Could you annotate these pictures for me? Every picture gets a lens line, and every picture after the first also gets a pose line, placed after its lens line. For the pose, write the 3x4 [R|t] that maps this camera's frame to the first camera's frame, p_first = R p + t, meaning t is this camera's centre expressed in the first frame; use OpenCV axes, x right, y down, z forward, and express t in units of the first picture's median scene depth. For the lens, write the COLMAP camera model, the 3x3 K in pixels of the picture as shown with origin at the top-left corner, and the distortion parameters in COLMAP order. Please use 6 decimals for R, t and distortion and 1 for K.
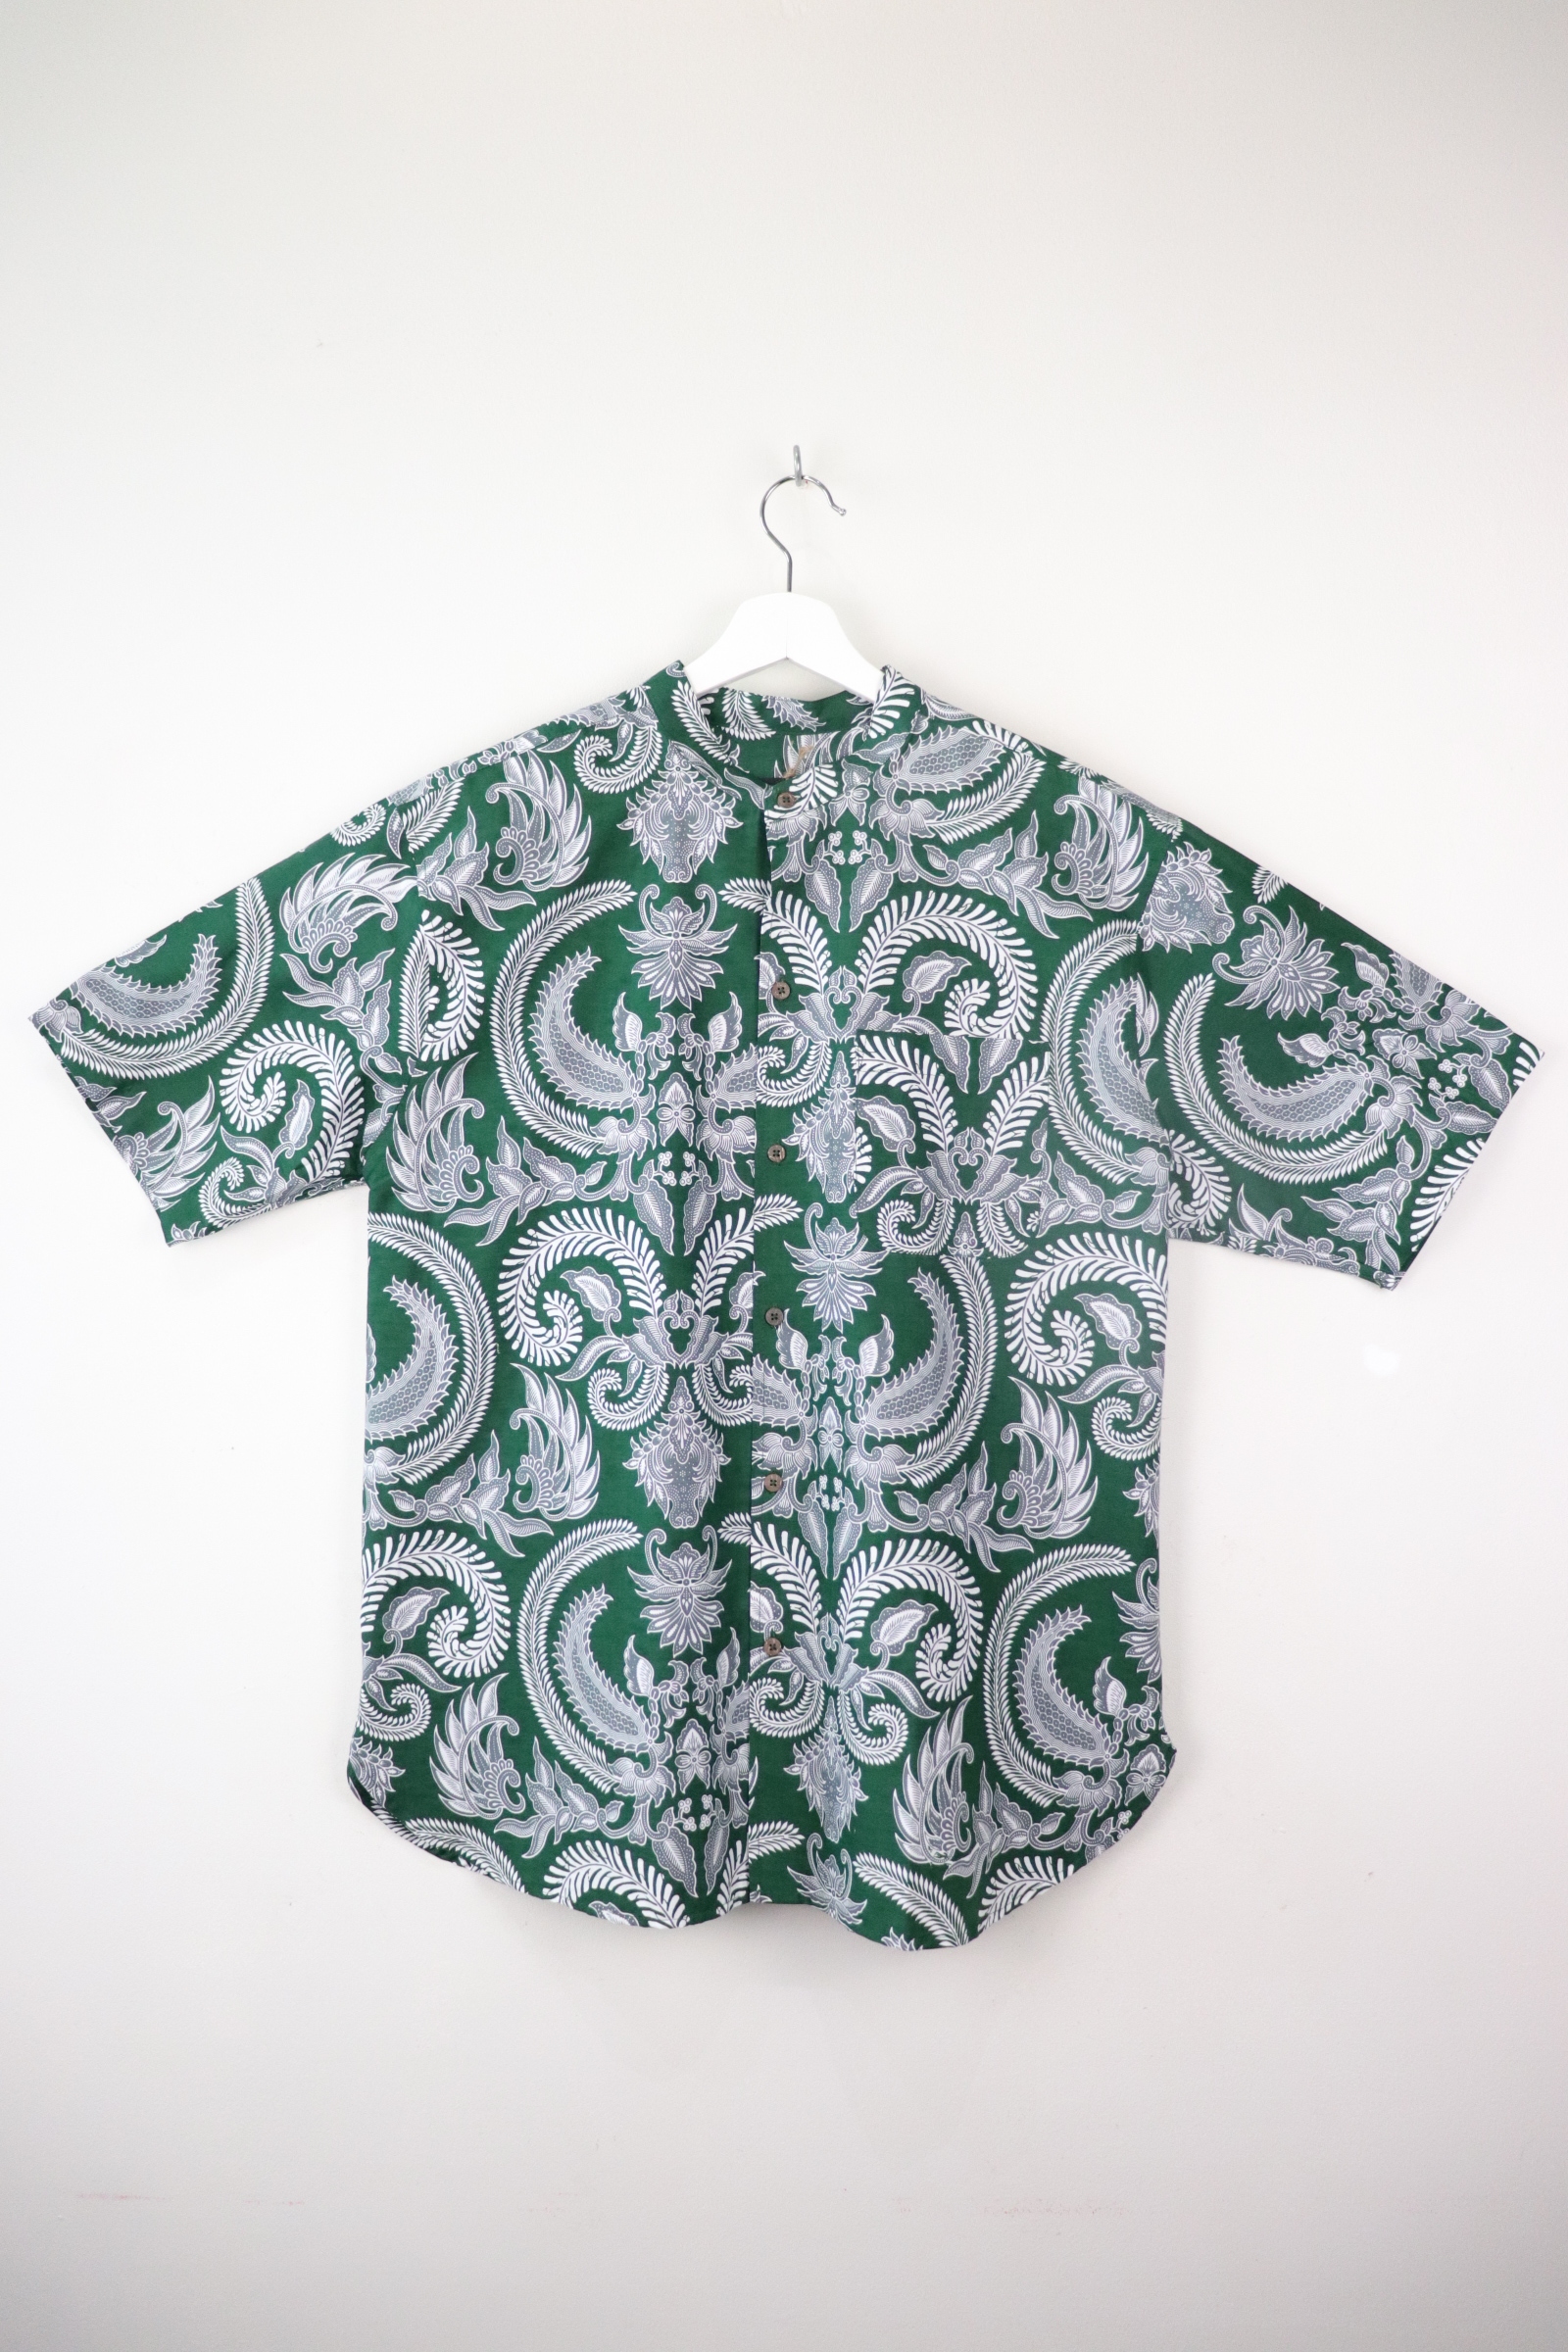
lens RADIAL K [[1928.5, 0, 773.6], [0, 1928.5, 1168.3], [0, 0, 1]] dist [-0.193518, 0.192226]
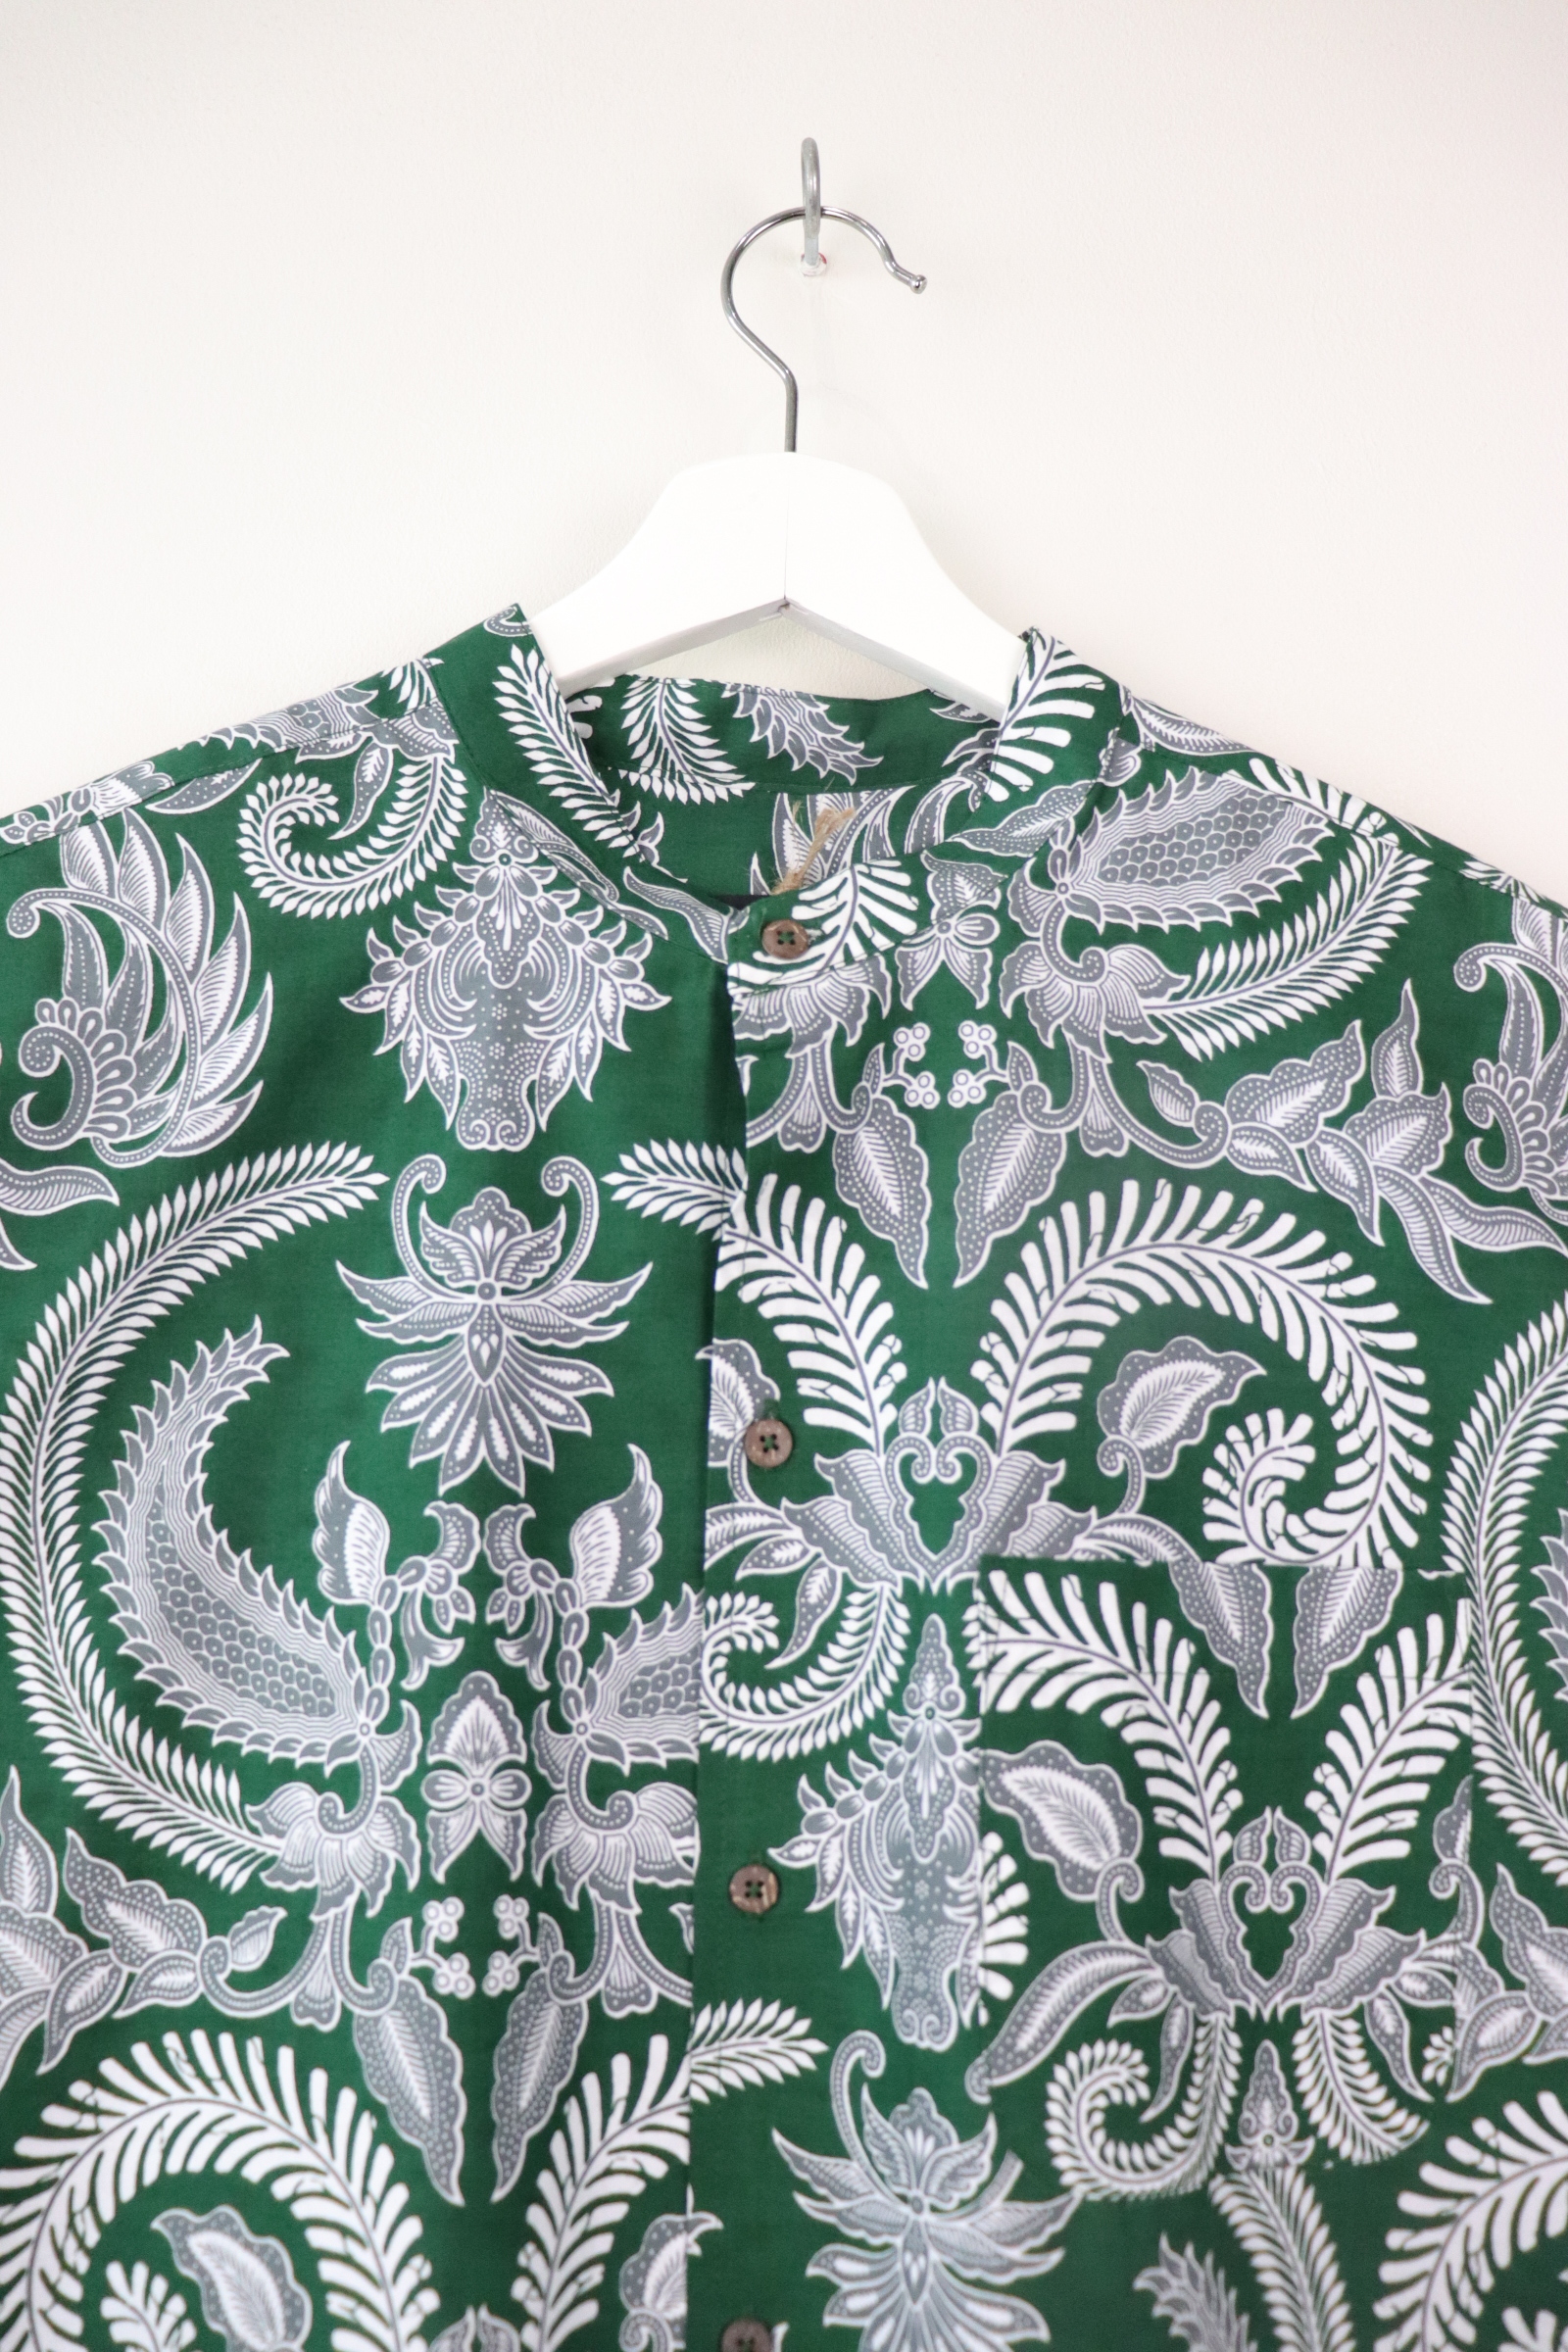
lens RADIAL K [[1928.5, 0, 773.6], [0, 1928.5, 1168.3], [0, 0, 1]] dist [-0.193518, 0.192226]
pose [[0.998691, 0.011812, 0.049768, -0.014126], [-0.002968, 0.984714, -0.174154, -0.080078], [-0.051064, 0.173778, 0.983460, 0.627106]]
